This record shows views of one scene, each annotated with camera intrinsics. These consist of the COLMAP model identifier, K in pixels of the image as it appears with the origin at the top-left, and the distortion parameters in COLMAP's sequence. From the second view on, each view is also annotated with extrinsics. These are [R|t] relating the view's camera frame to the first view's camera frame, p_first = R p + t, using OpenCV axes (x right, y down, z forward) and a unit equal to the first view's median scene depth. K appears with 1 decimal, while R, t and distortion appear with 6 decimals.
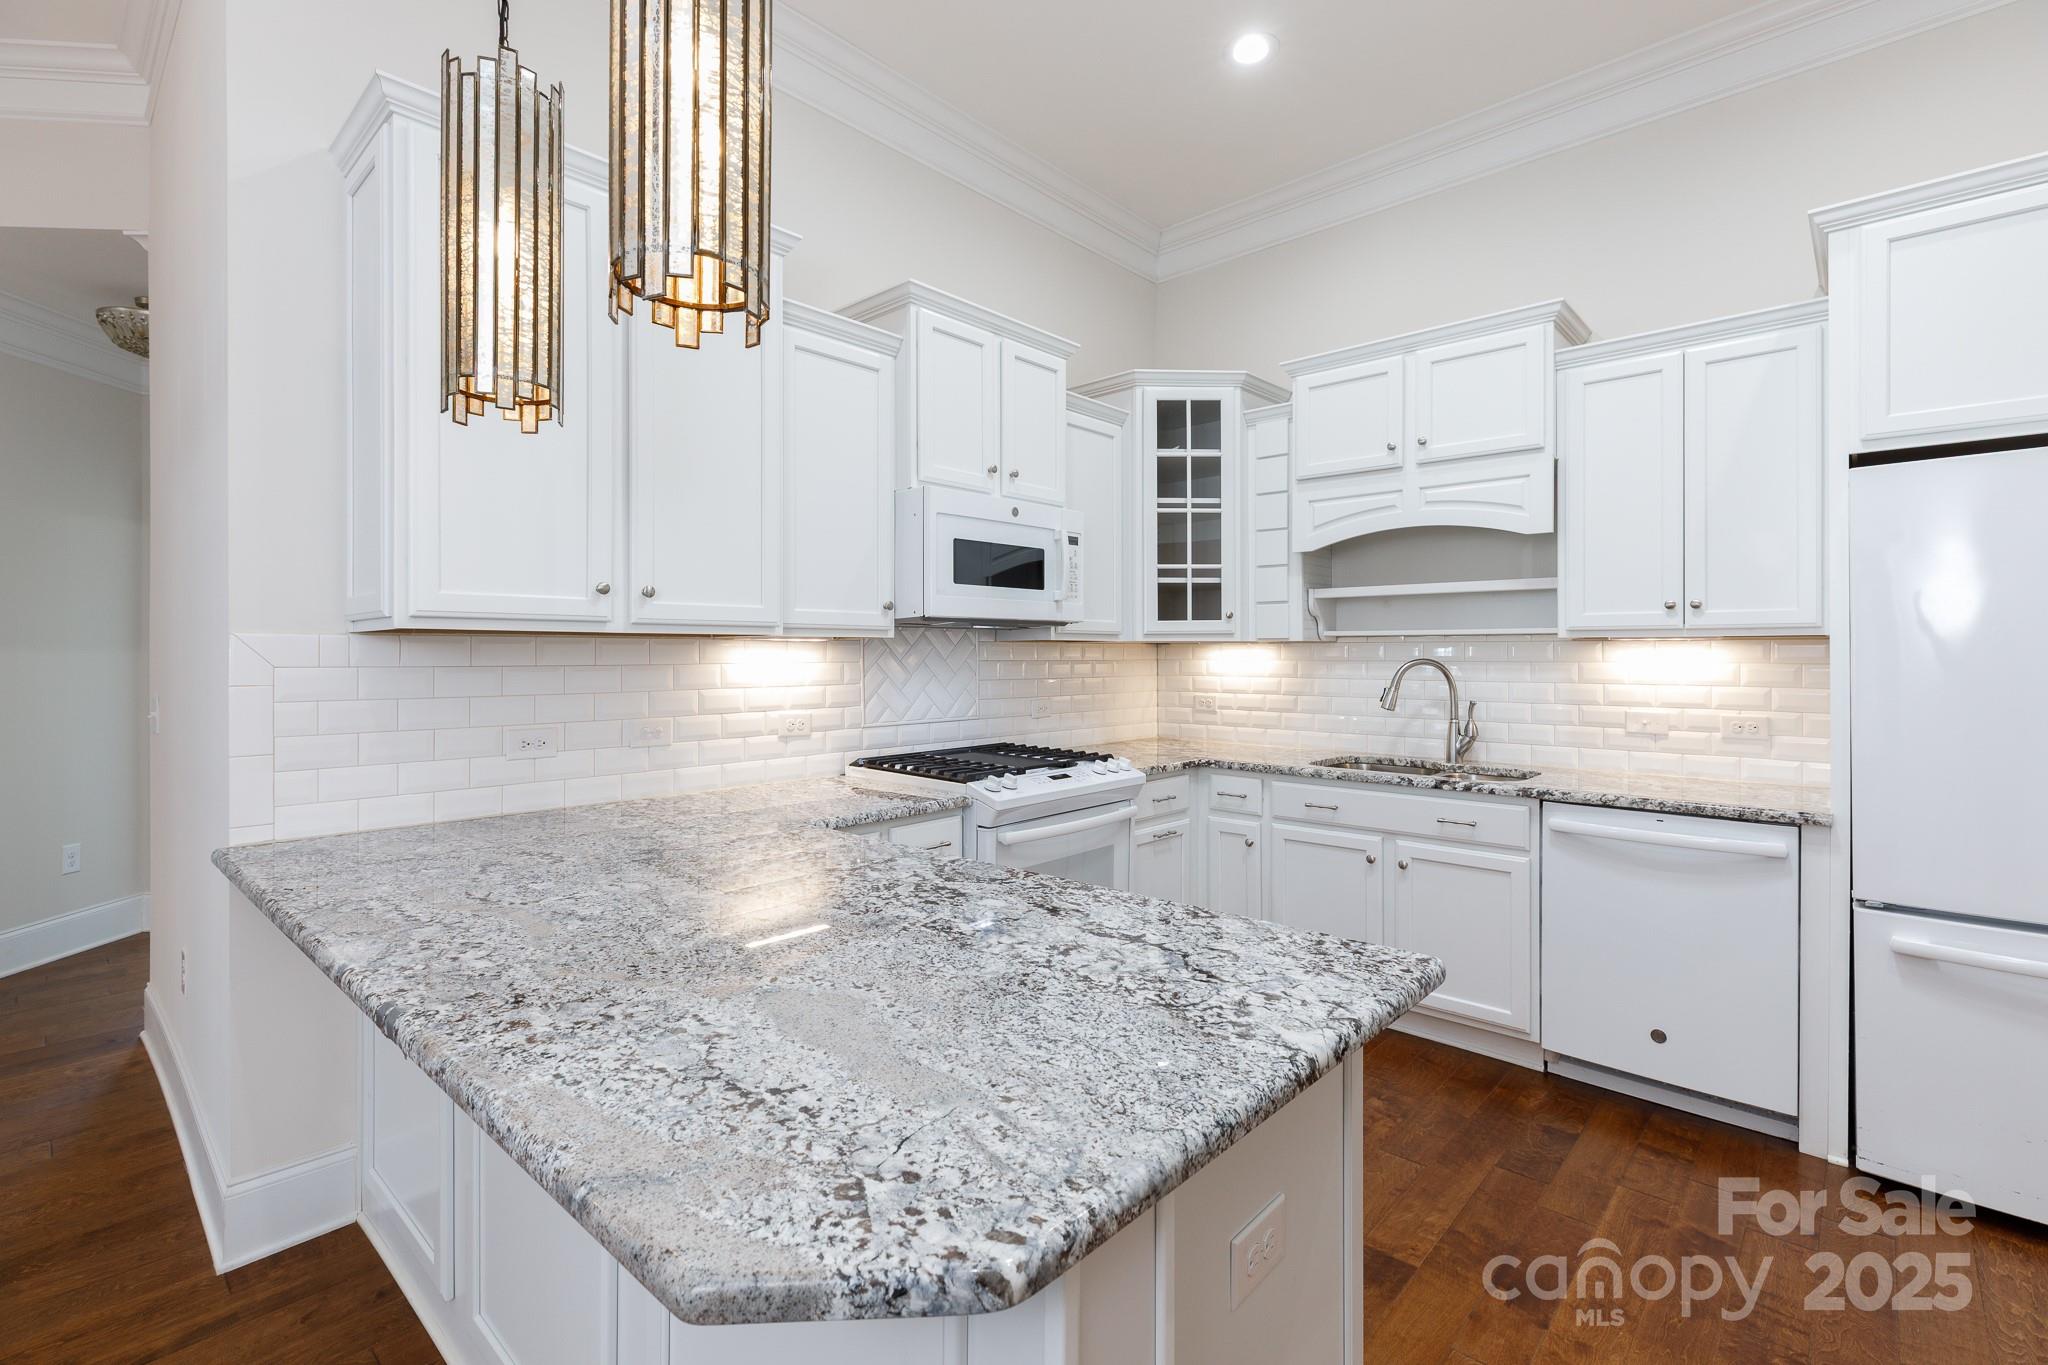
lens RADIAL K [[932.5, 0, 1024.7], [0, 932.5, 651.8], [0, 0, 1]] dist [0.009071, -0.000407]
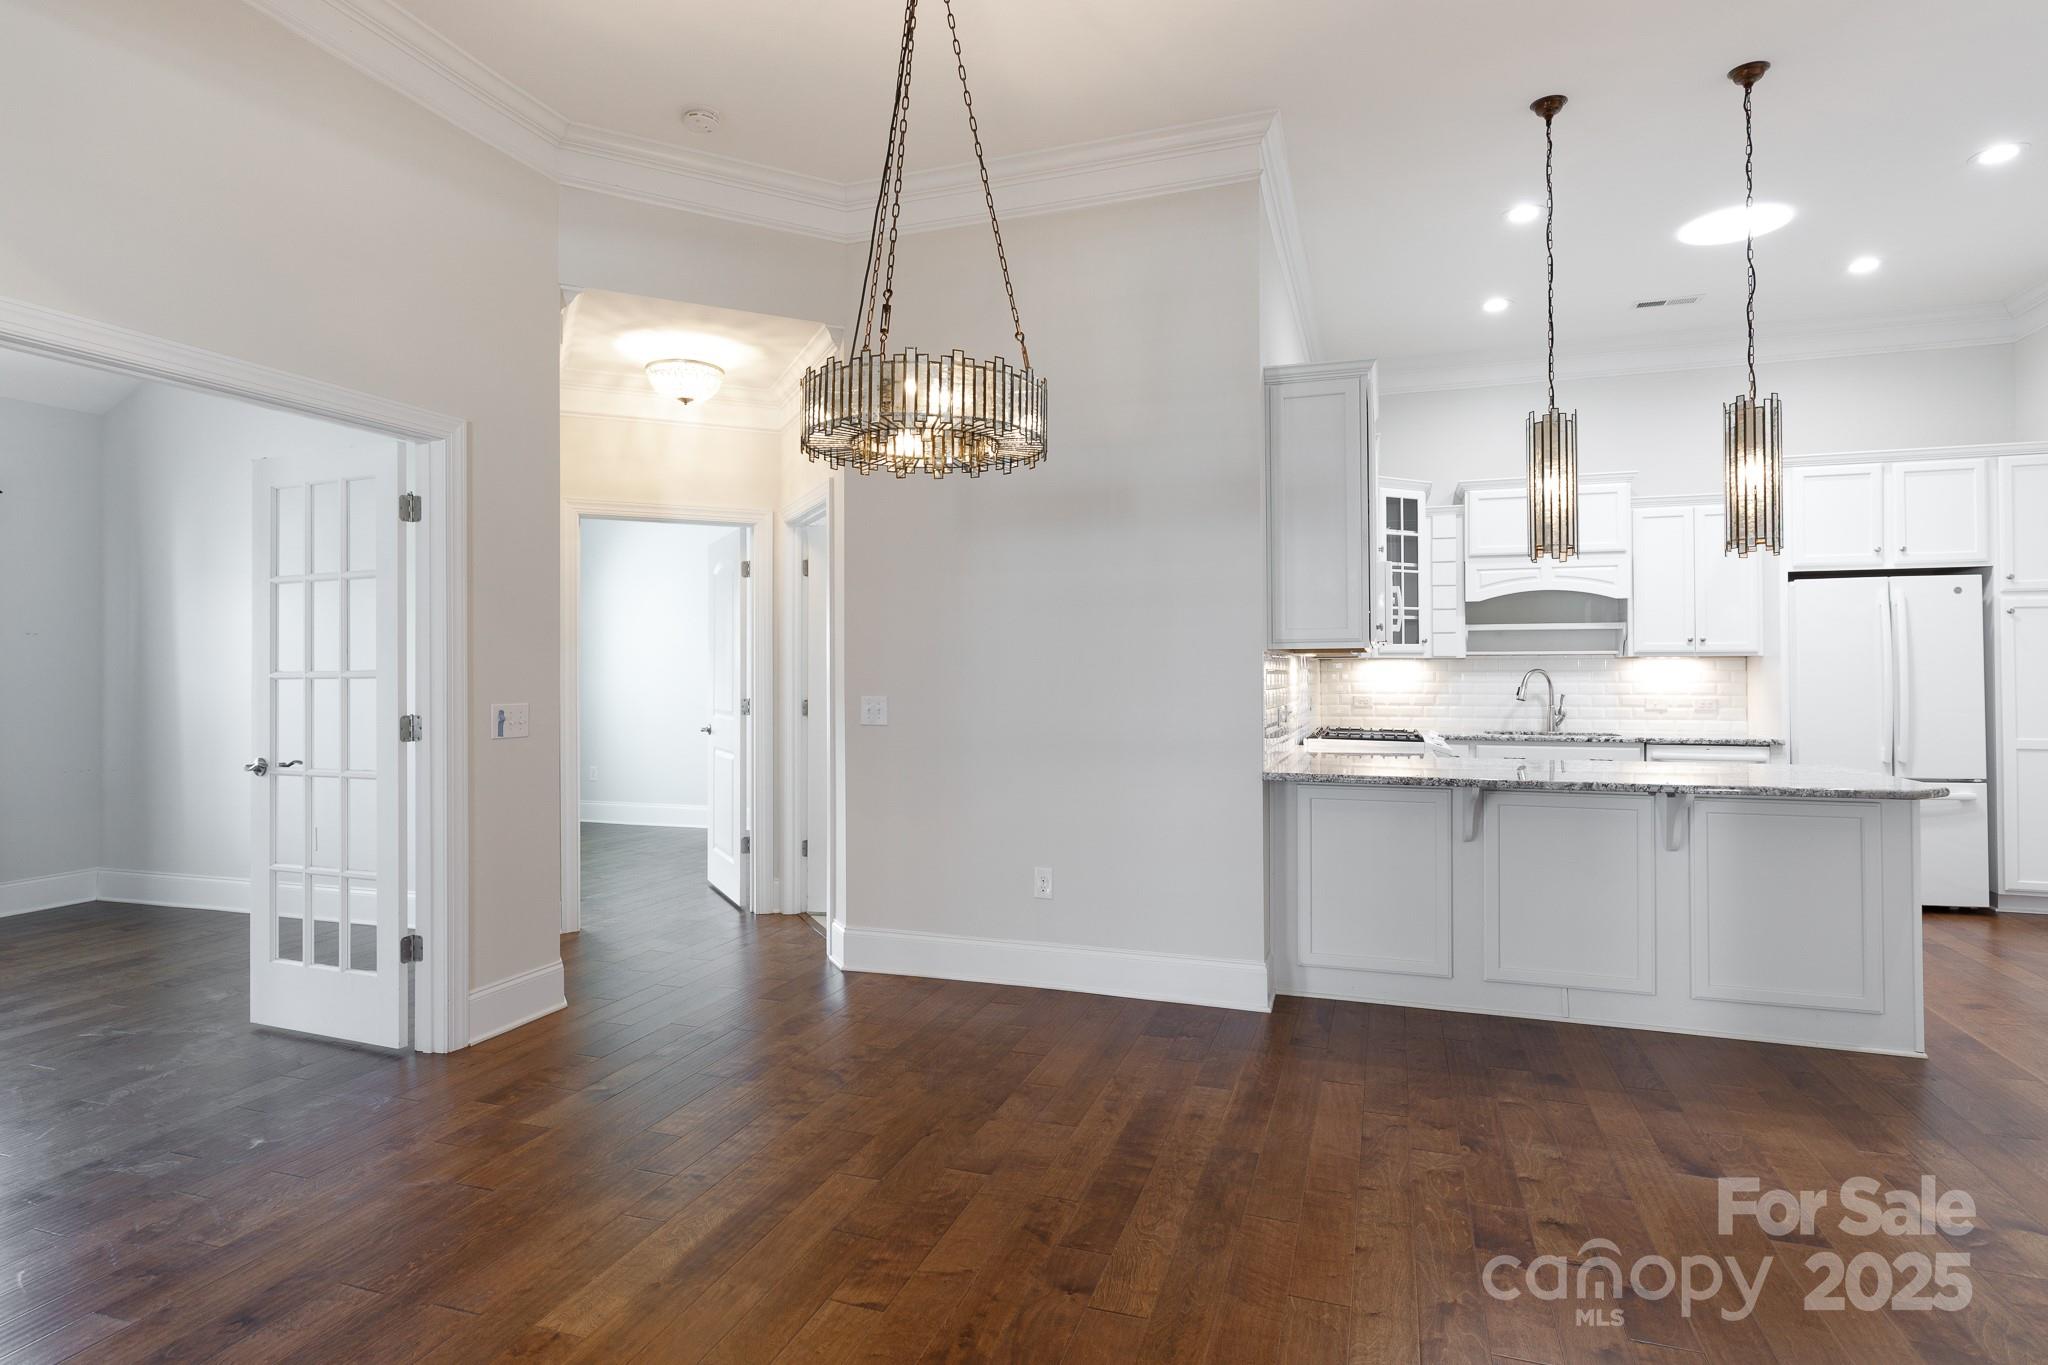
lens RADIAL K [[1128.9, 0, 984.8], [0, 1128.9, 663.1], [0, 0, 1]] dist [-0.004748, 0.003591]
pose [[0.914727, 0.003459, 0.404058, -1.425901], [0.000470, 0.999954, -0.009625, 0.017311], [-0.404073, 0.008994, 0.914683, -0.475464]]
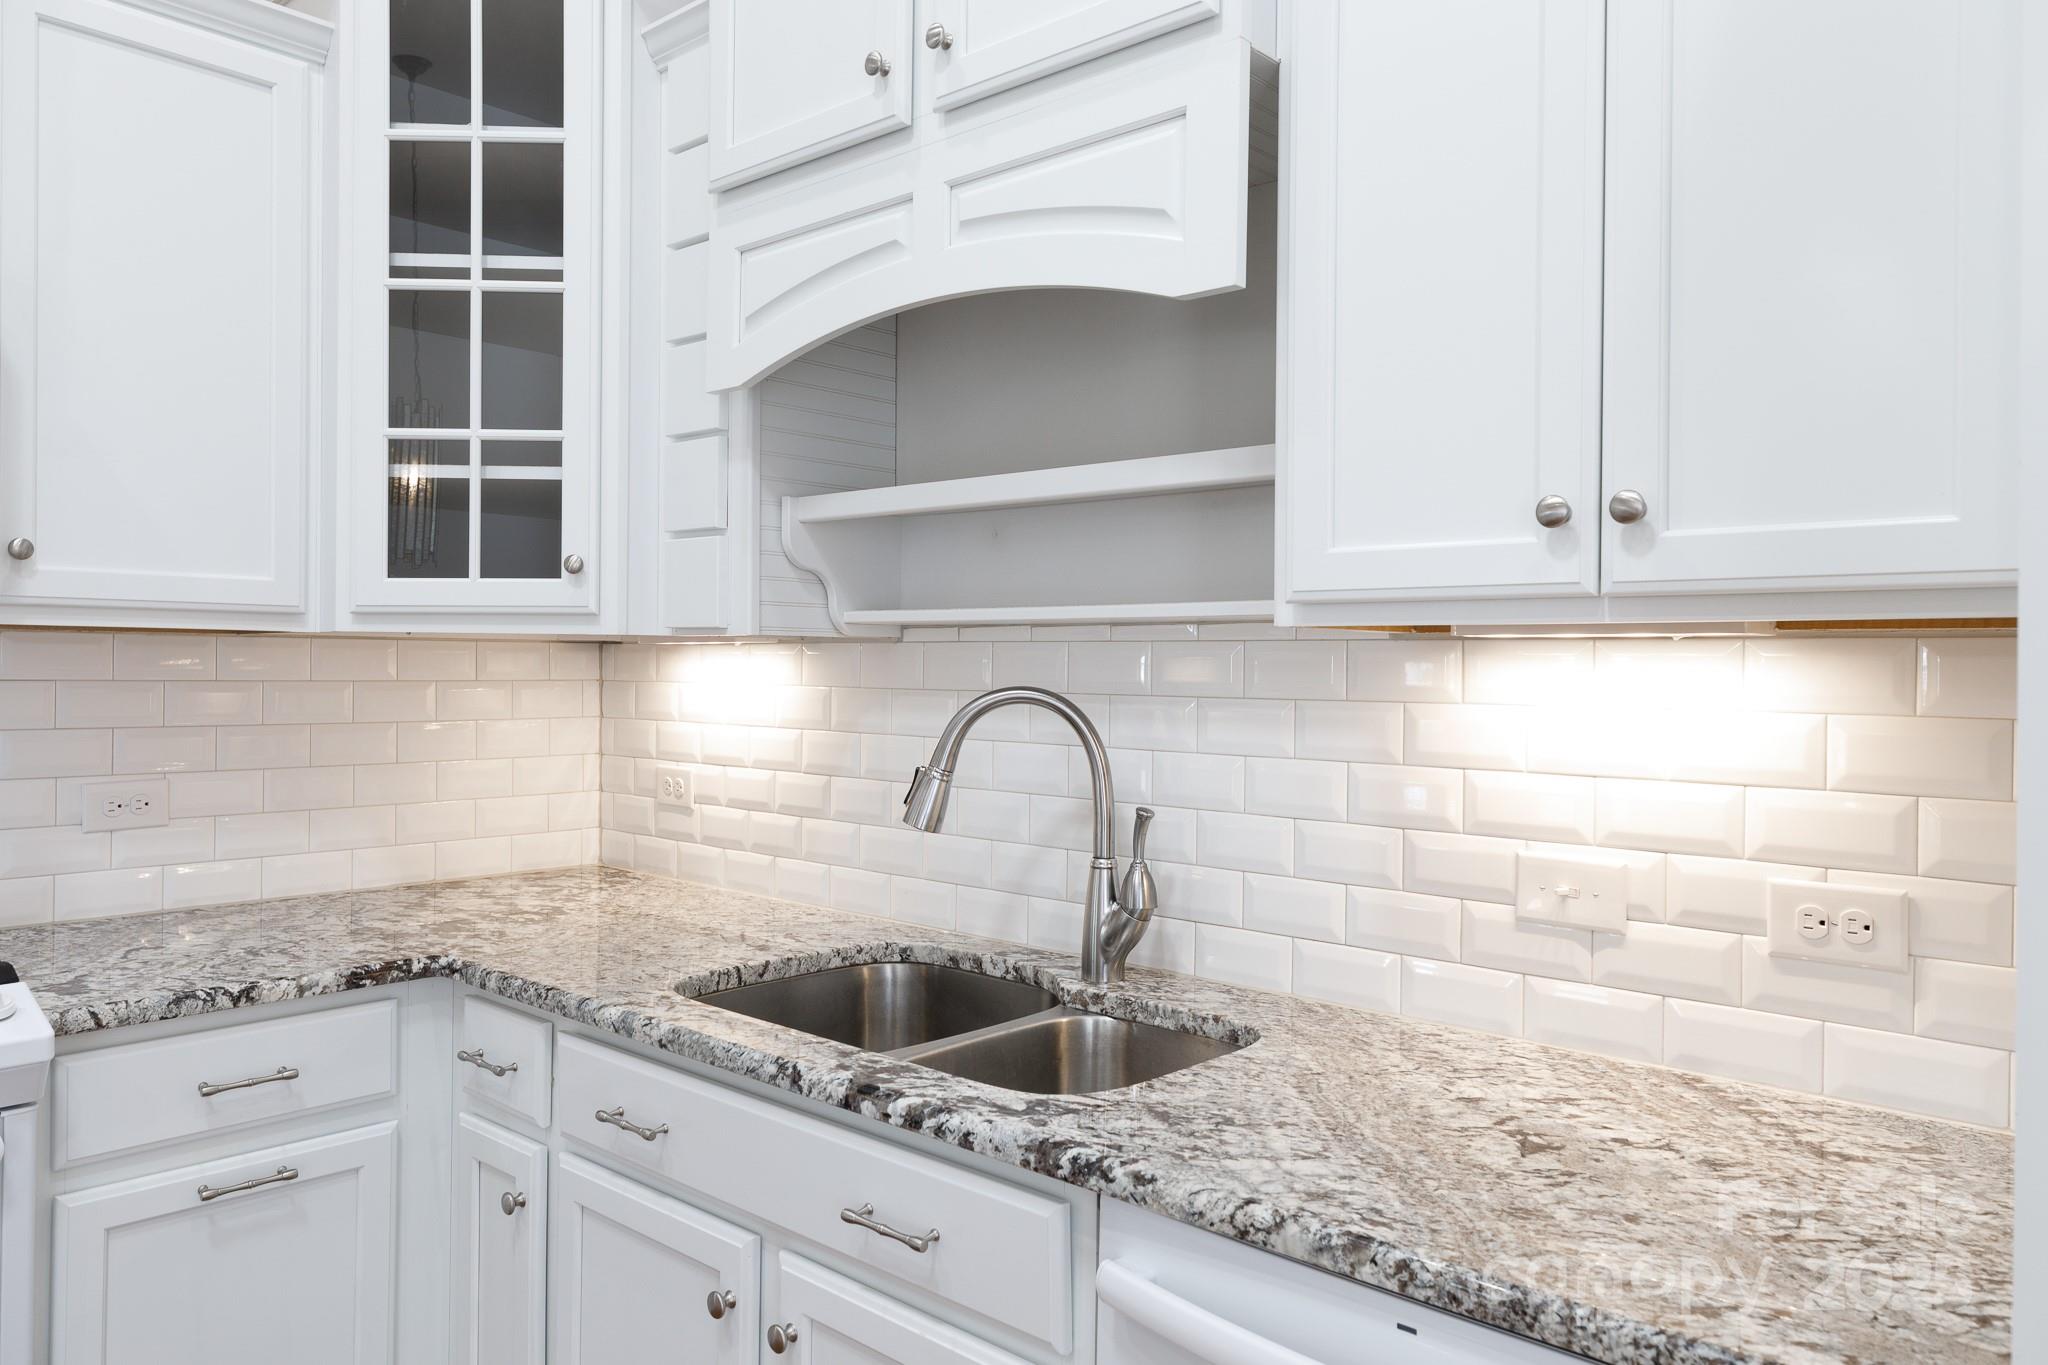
lens RADIAL K [[1407.5, 0, 1029.3], [0, 1407.5, 677.2], [0, 0, 1]] dist [0.006236, -0.002378]
pose [[0.999936, 0.011289, -0.000697, 0.486265], [-0.011284, 0.999909, 0.007409, -0.000576], [0.000781, -0.007401, 0.999972, 0.521390]]
